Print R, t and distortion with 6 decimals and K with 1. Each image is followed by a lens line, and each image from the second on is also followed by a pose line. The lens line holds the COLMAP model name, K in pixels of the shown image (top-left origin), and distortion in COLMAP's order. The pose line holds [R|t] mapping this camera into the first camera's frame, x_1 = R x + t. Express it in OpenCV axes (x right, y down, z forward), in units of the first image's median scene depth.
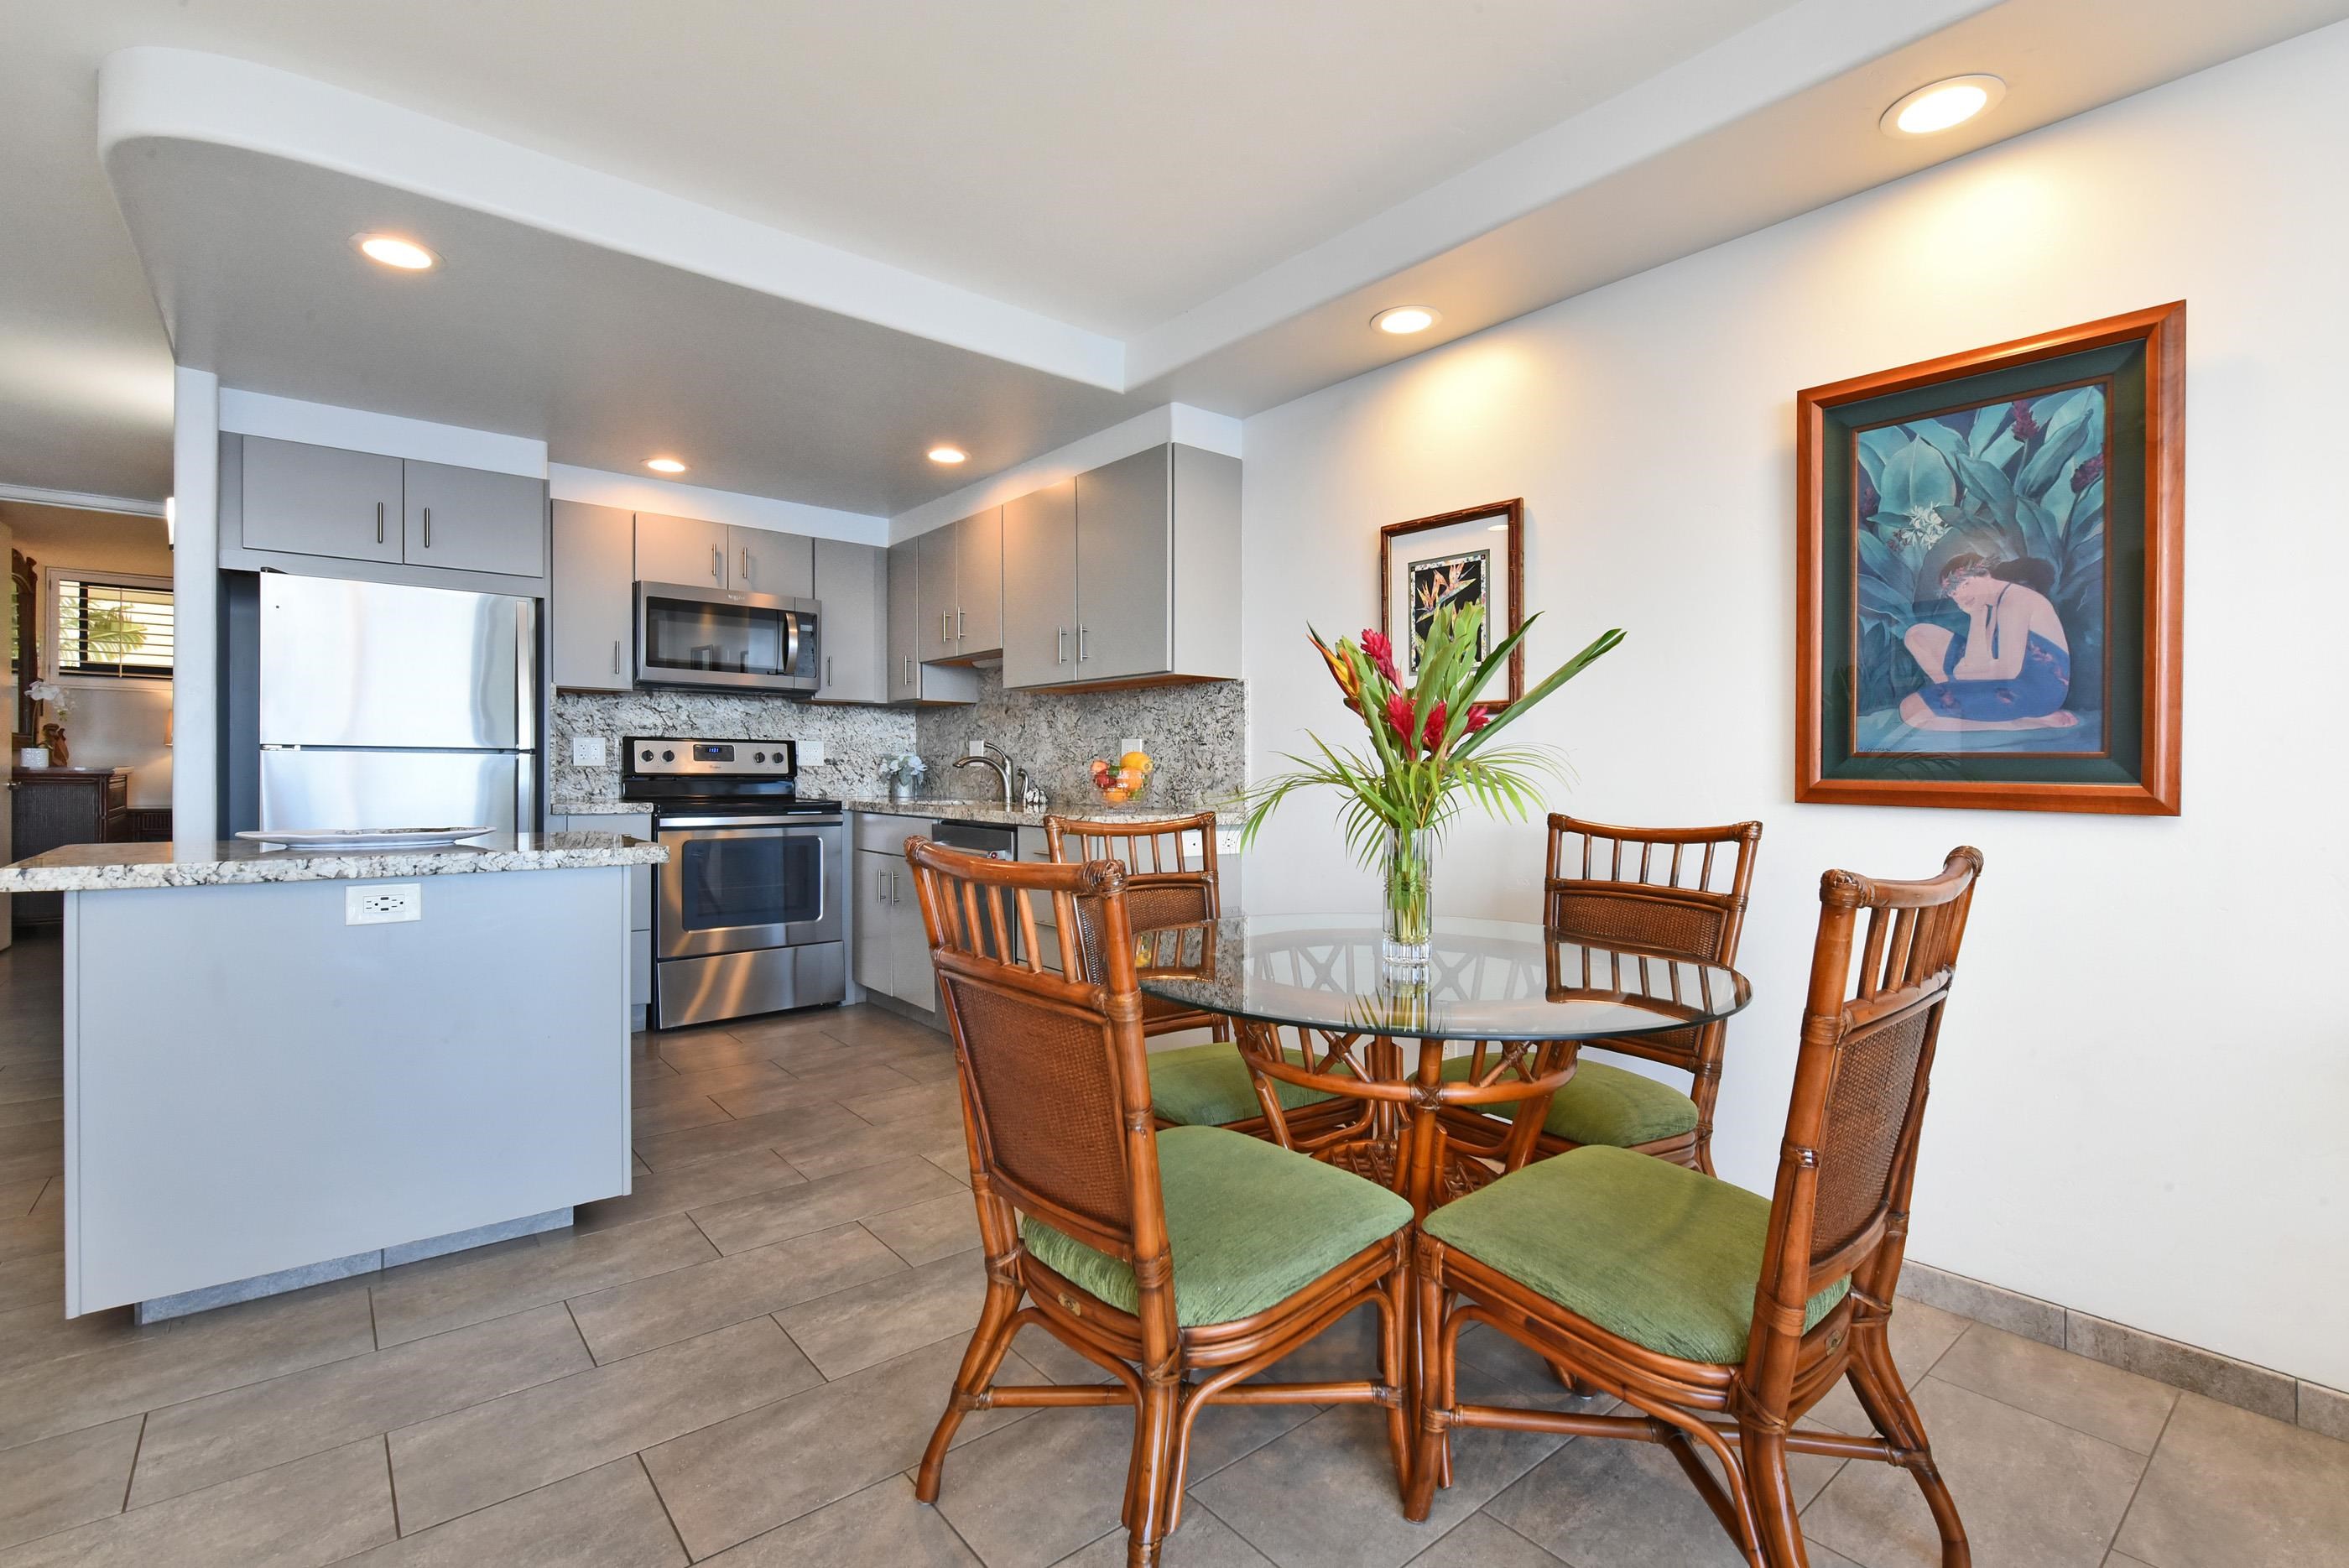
lens RADIAL K [[1007.2, 0, 1172.5], [0, 1007.2, 775.7], [0, 0, 1]] dist [-0.017107, 0.000488]
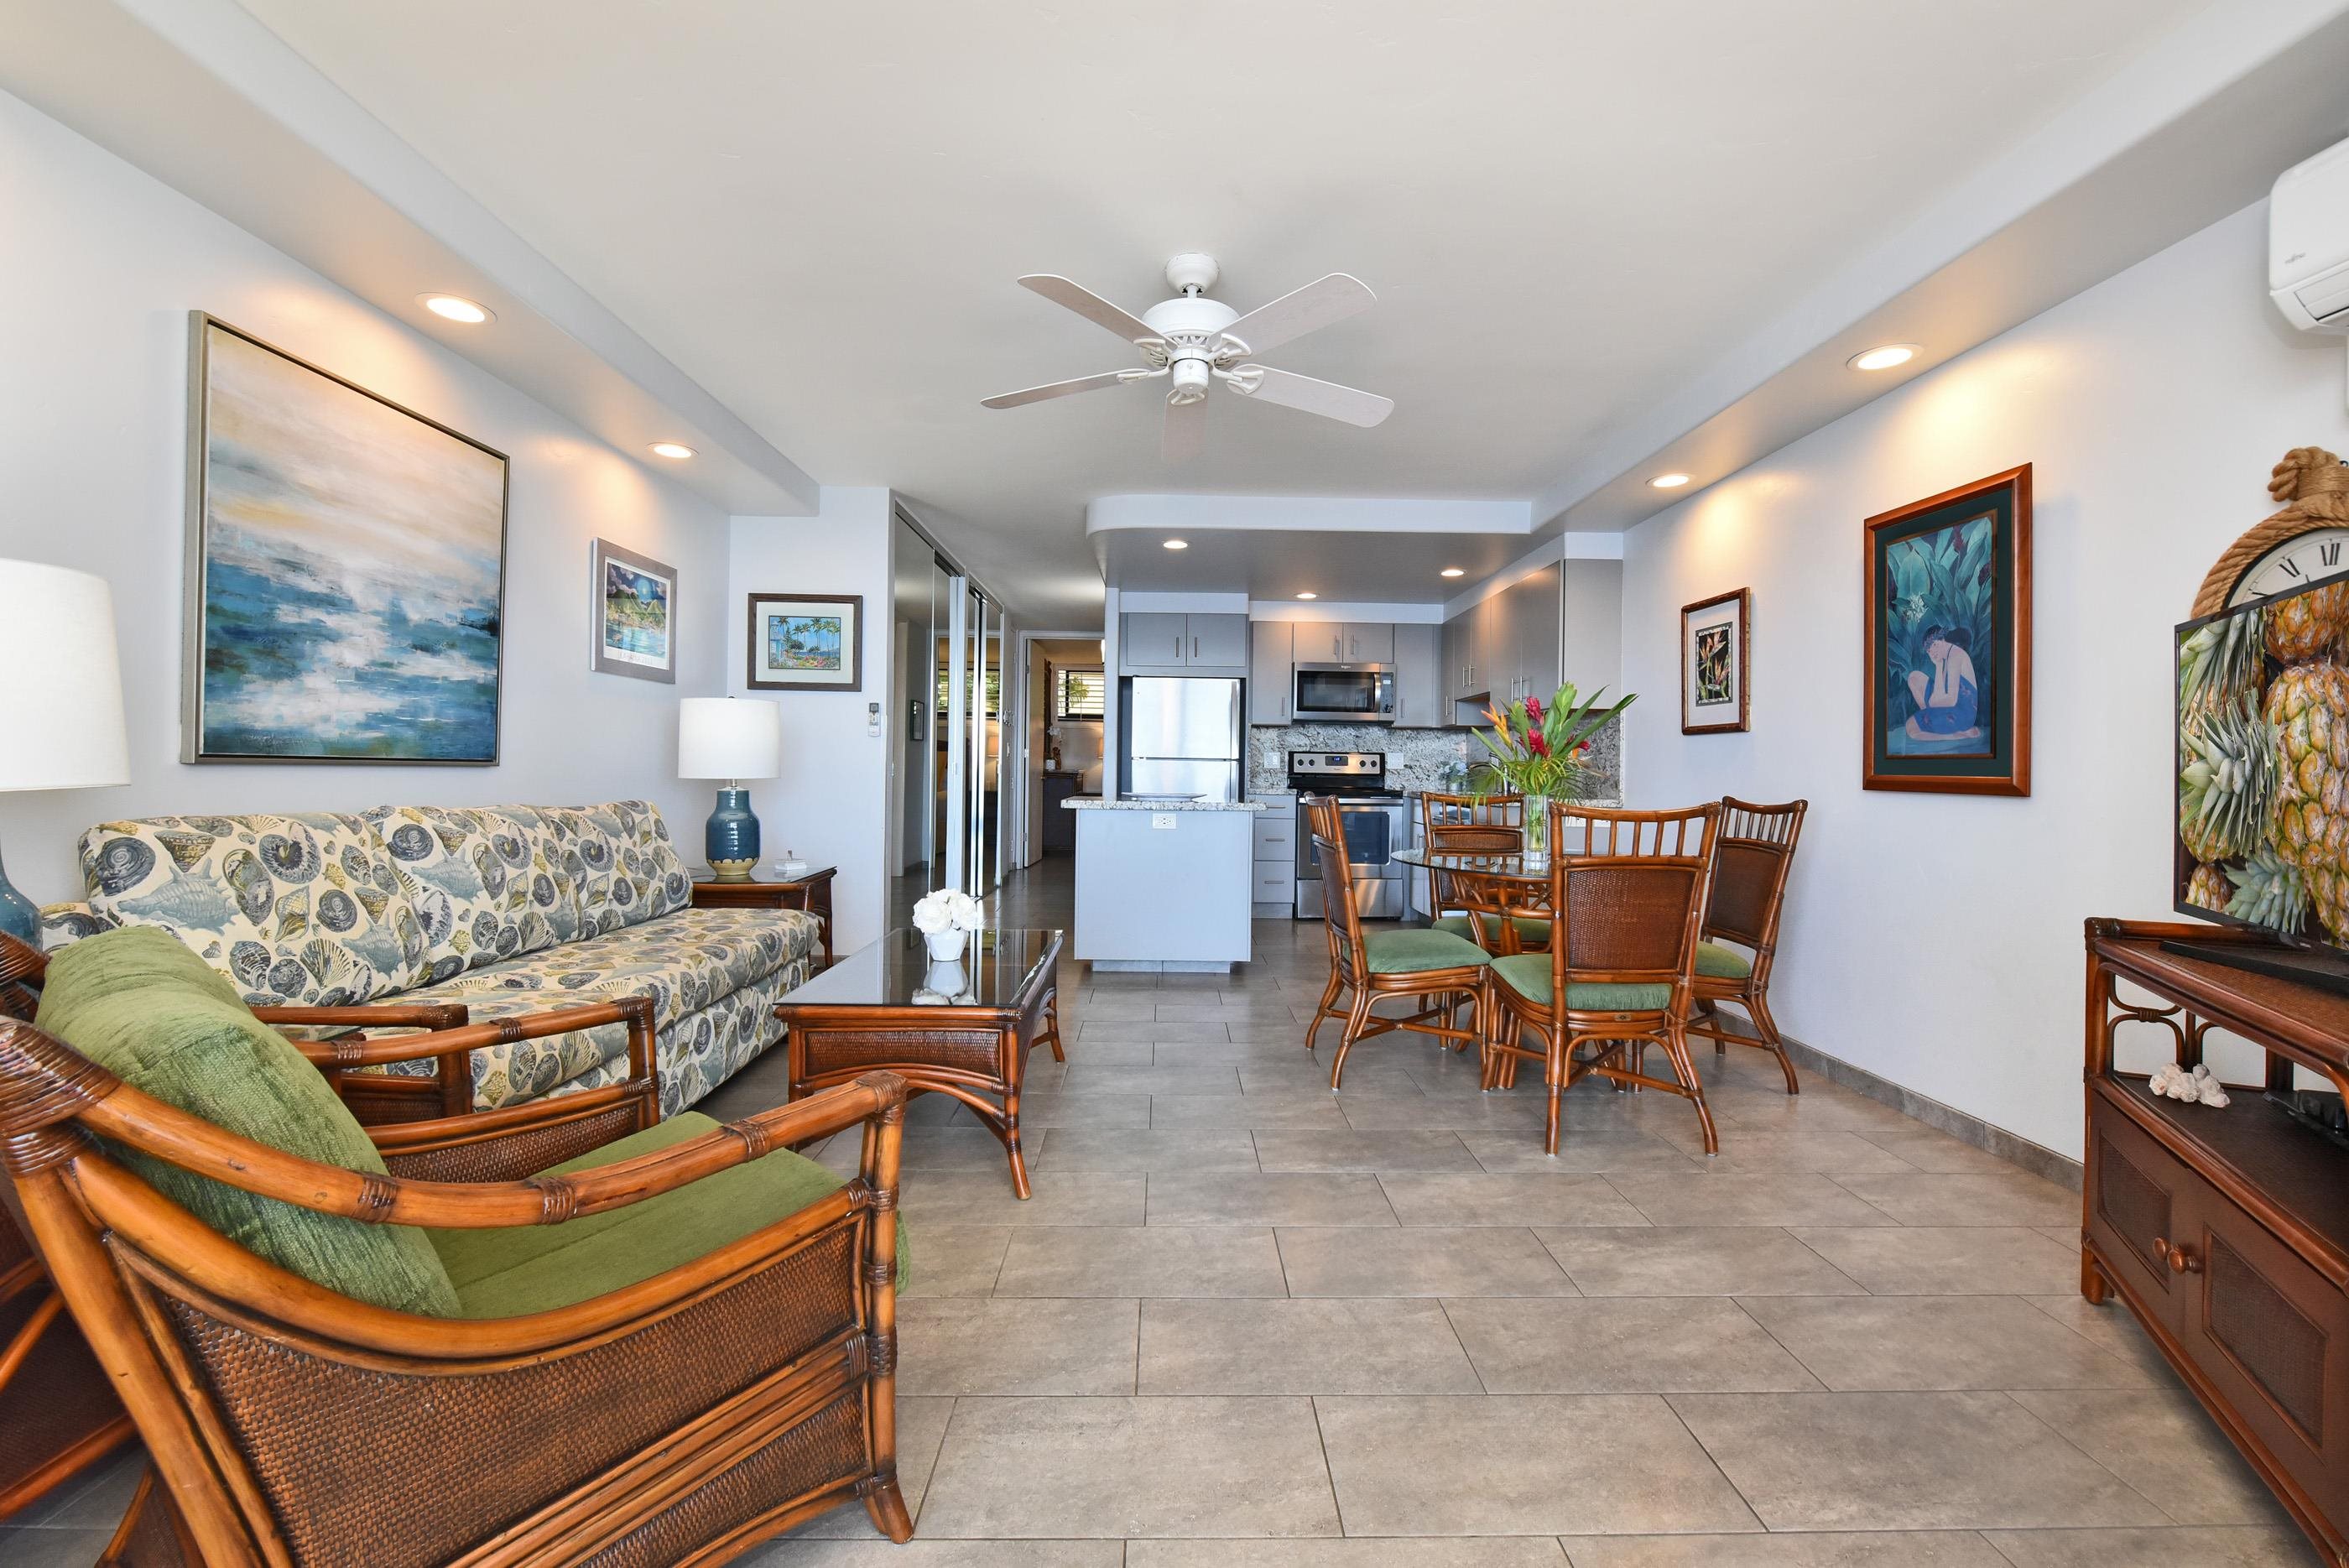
lens RADIAL K [[937.7, 0, 1165.9], [0, 937.7, 768.3], [0, 0, 1]] dist [-0.005945, -0.001874]
pose [[0.751021, 0.001368, -0.660277, 0.578348], [-0.011853, 0.999865, -0.011410, 0.018648], [0.660172, 0.016396, 0.750935, -0.578414]]
